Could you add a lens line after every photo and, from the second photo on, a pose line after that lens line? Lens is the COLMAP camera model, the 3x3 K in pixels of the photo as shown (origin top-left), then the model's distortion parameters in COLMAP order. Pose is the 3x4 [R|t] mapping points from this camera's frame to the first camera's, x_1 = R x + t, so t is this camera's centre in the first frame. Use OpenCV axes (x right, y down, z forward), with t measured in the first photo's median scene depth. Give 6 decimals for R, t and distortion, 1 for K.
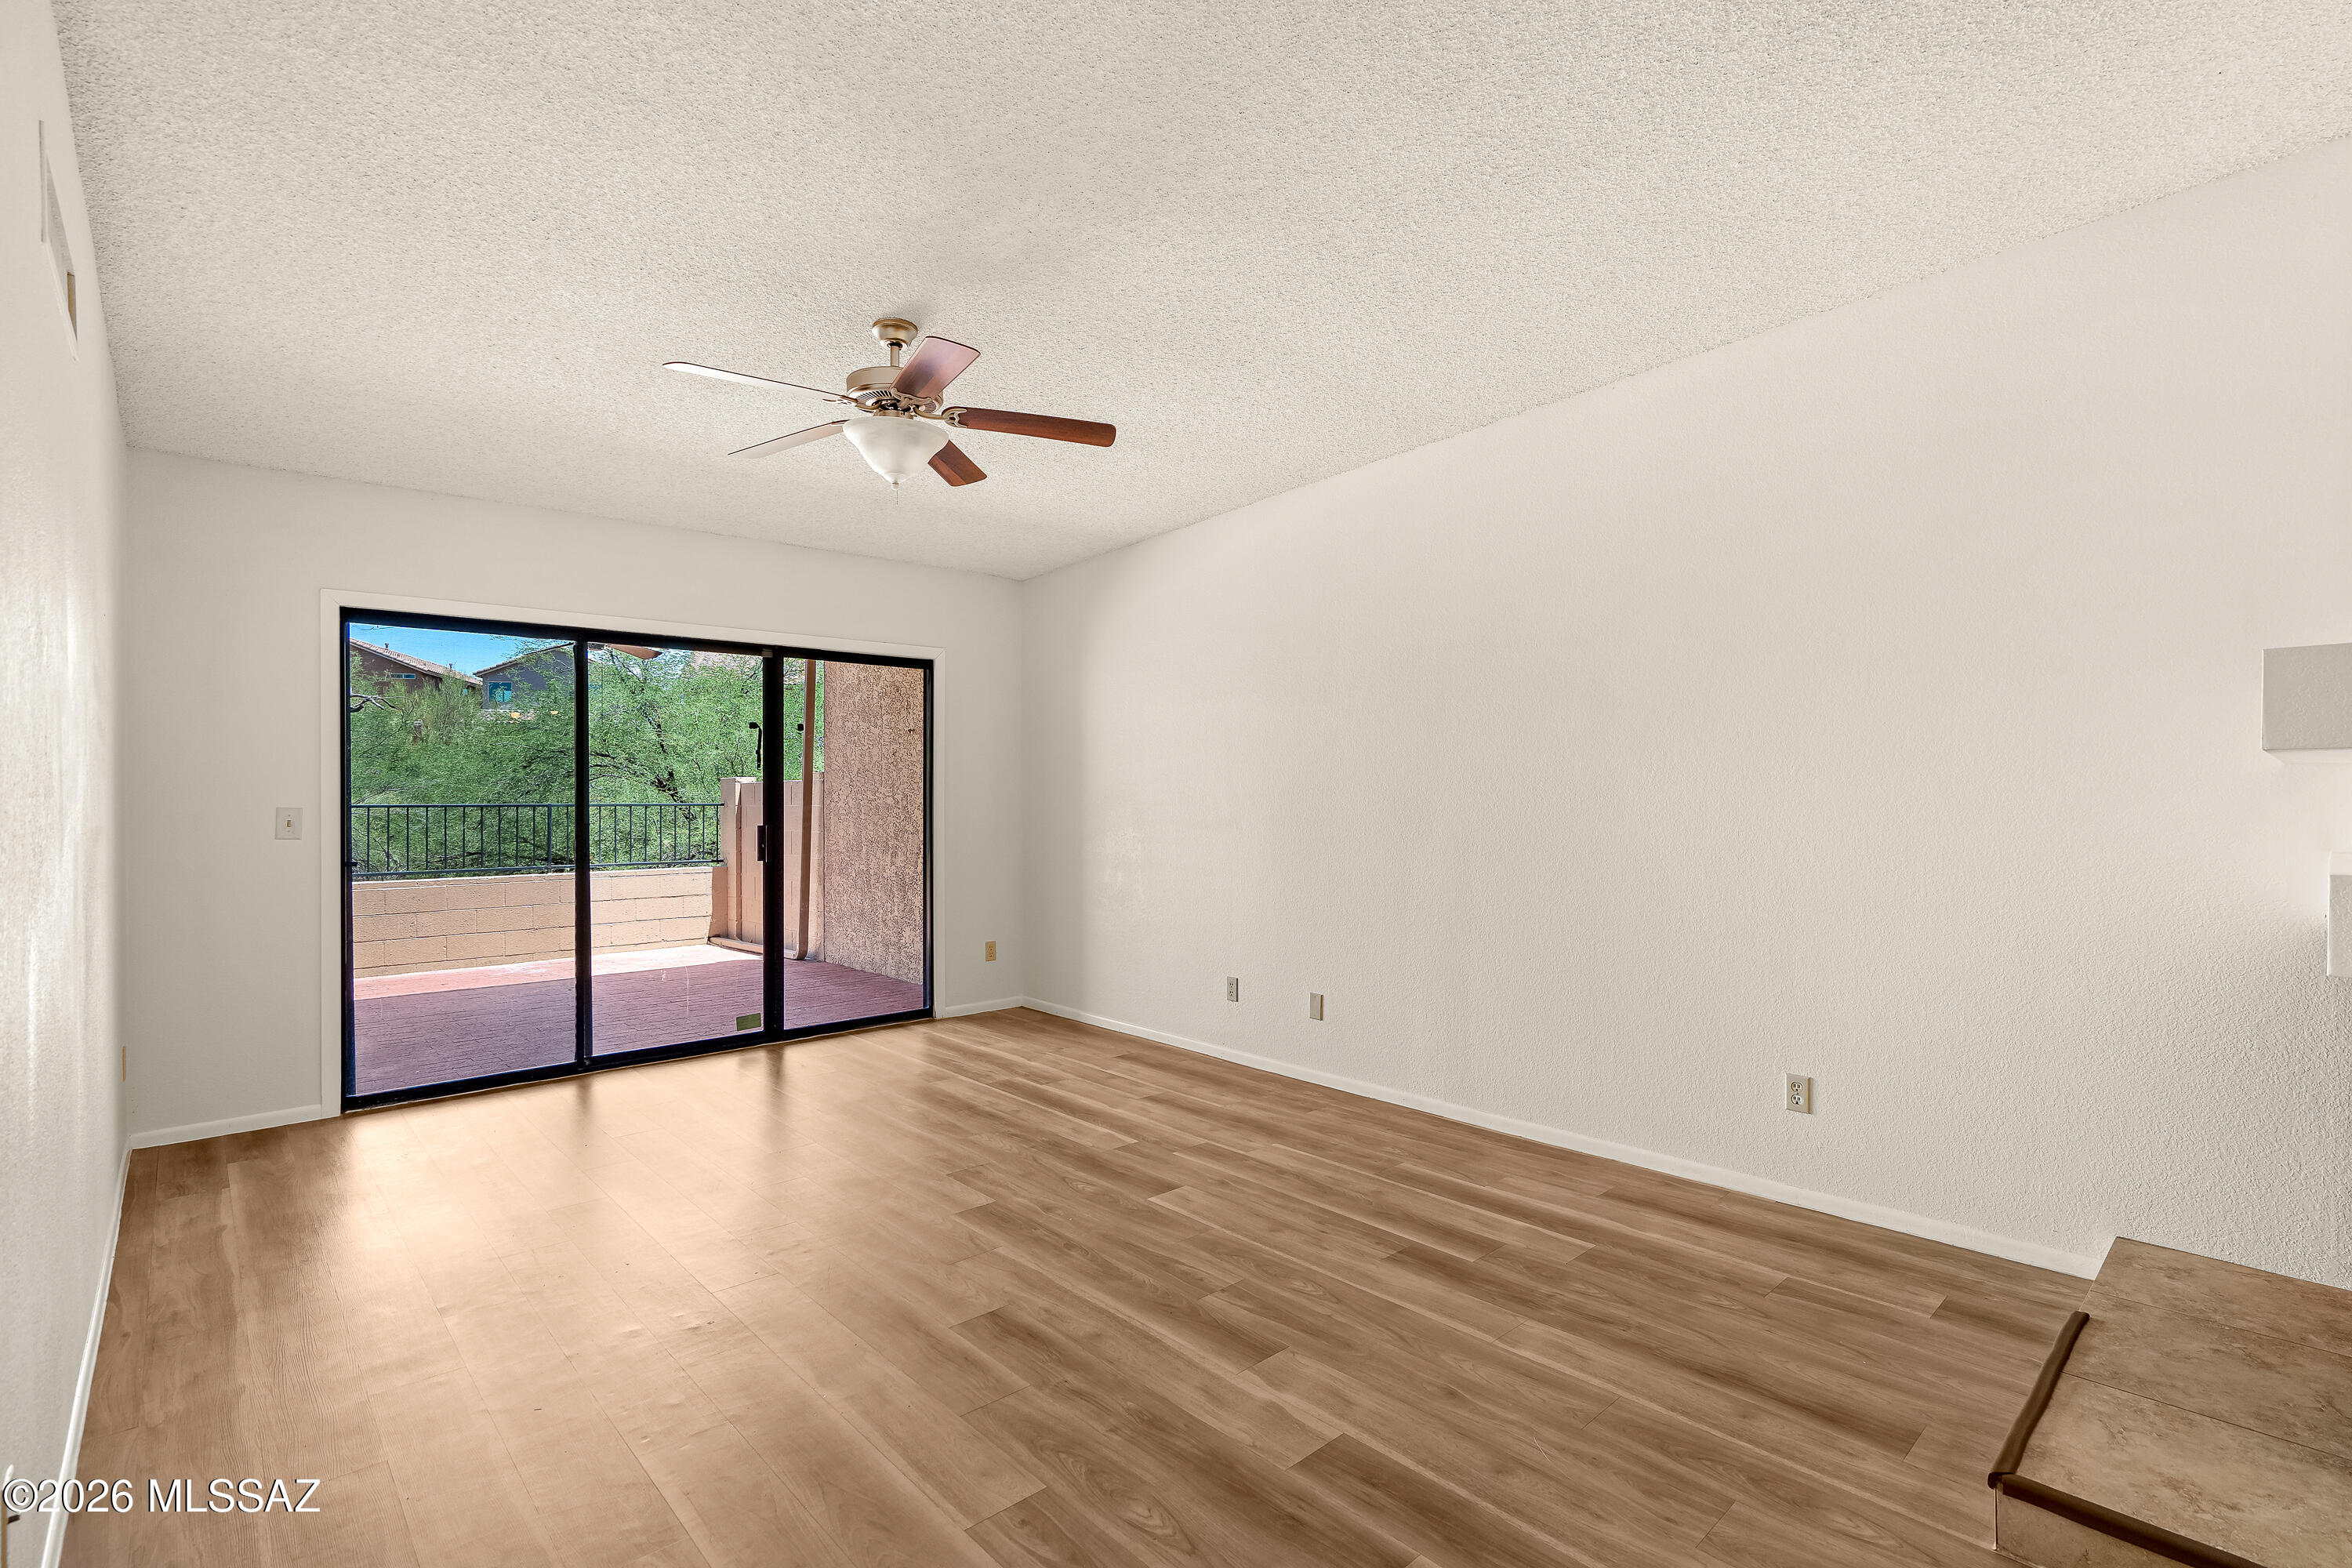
lens RADIAL K [[1083.8, 0, 1167.4], [0, 1083.8, 794.1], [0, 0, 1]] dist [0.000147, 0.000118]
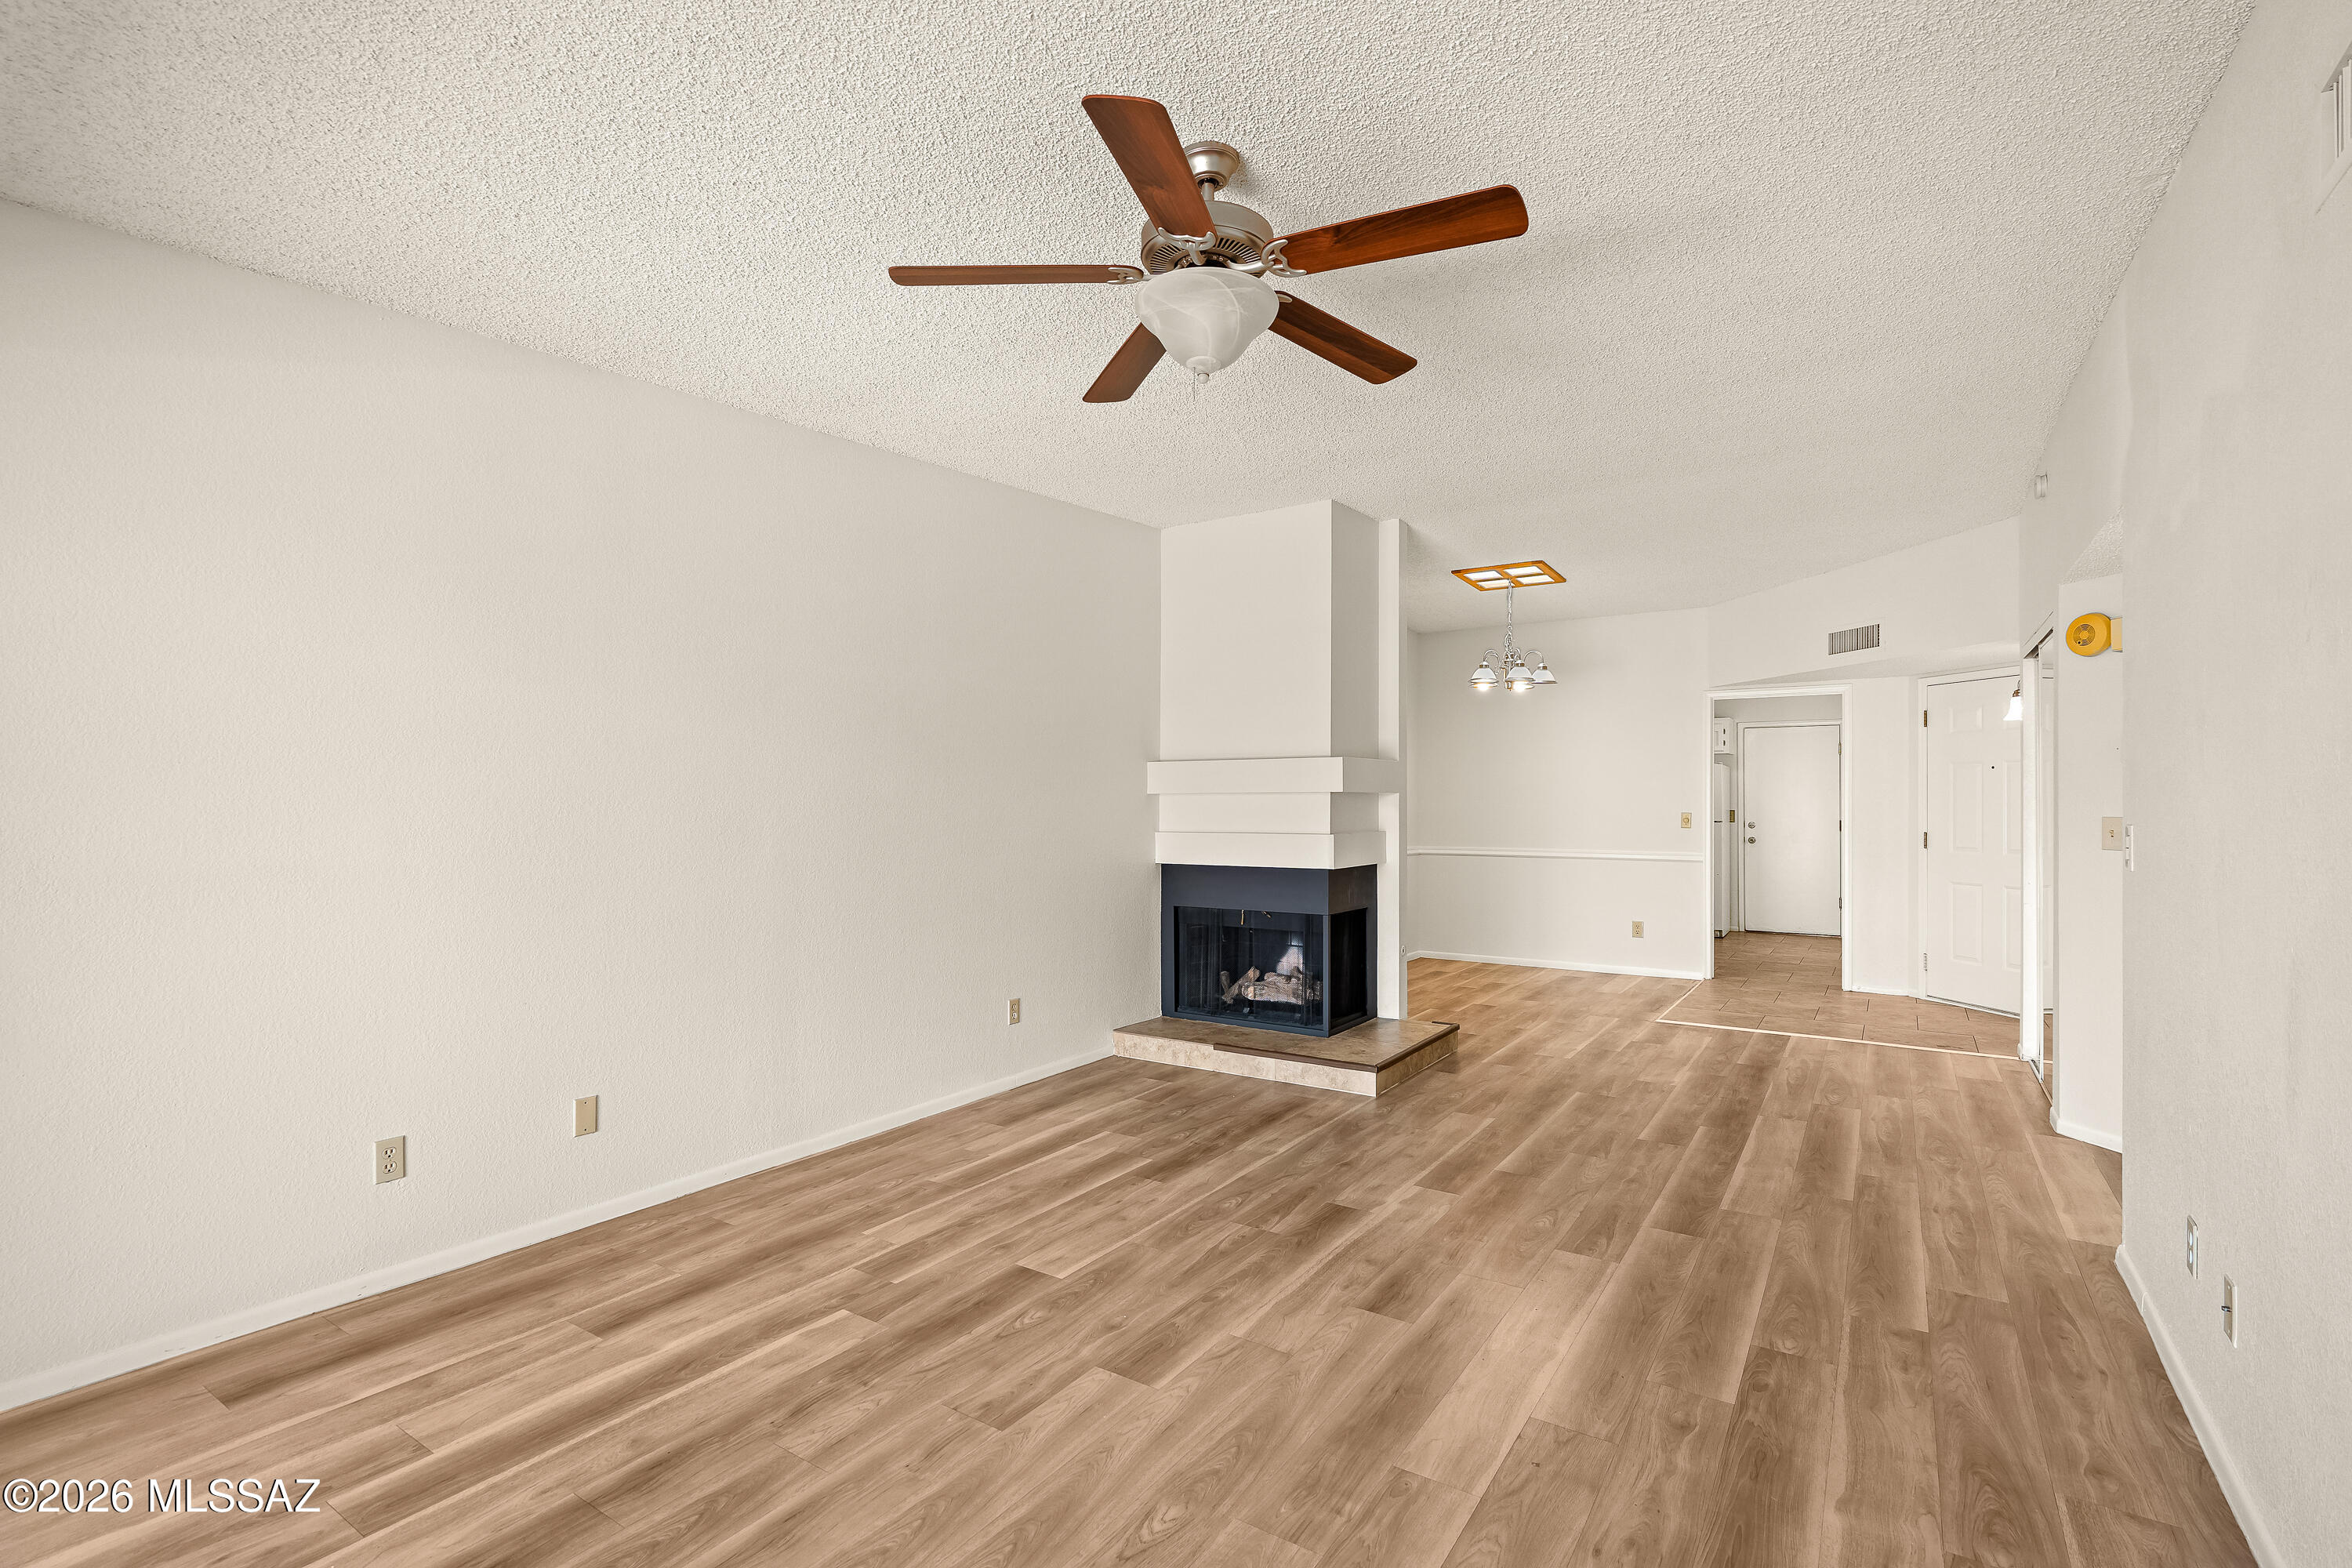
lens RADIAL K [[1078.5, 0, 1171.2], [0, 1078.5, 794.4], [0, 0, 1]] dist [-0.000161, 0.001074]
pose [[-0.243721, 0.011461, 0.969778, -0.832271], [0.001251, 0.999933, -0.011503, -0.002412], [-0.969845, -0.001590, -0.243719, 1.065877]]
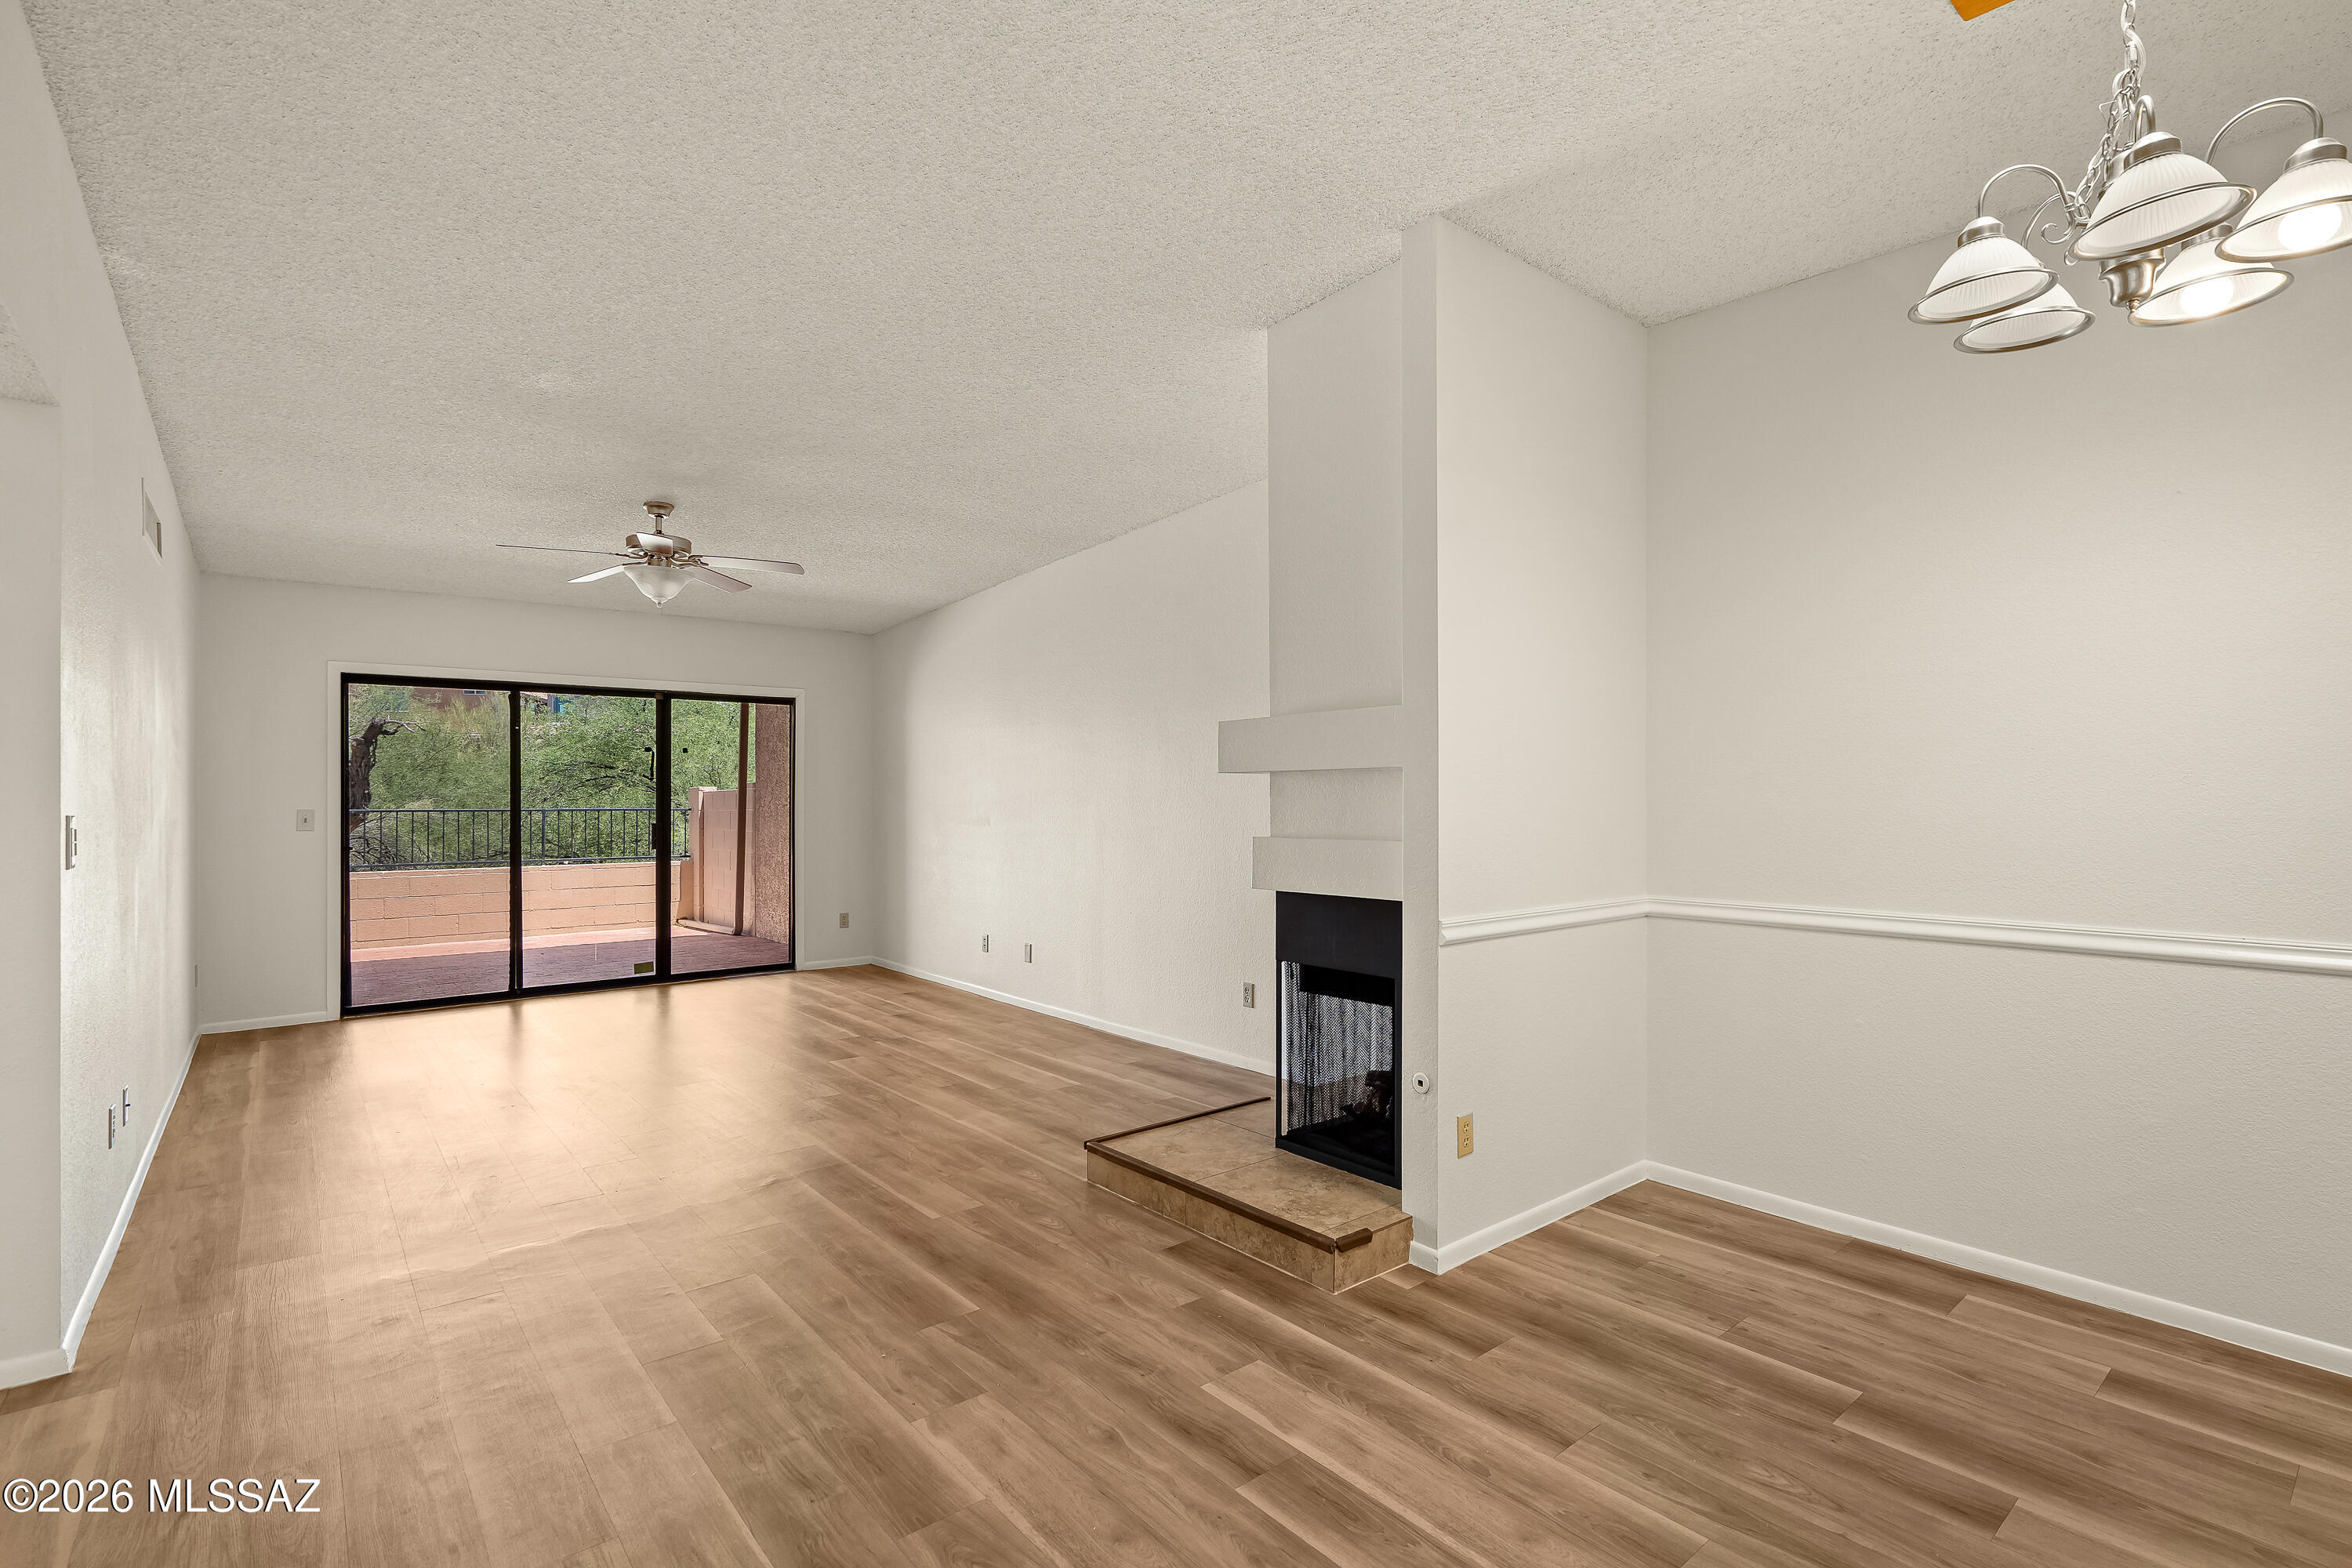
lens RADIAL K [[1078.5, 0, 1171.2], [0, 1078.5, 794.4], [0, 0, 1]] dist [-0.000161, 0.001074]
pose [[0.998832, -0.002331, -0.048270, 0.510750], [0.002040, 0.999979, -0.006078, 0.003817], [0.048284, 0.005973, 0.998816, -0.480271]]
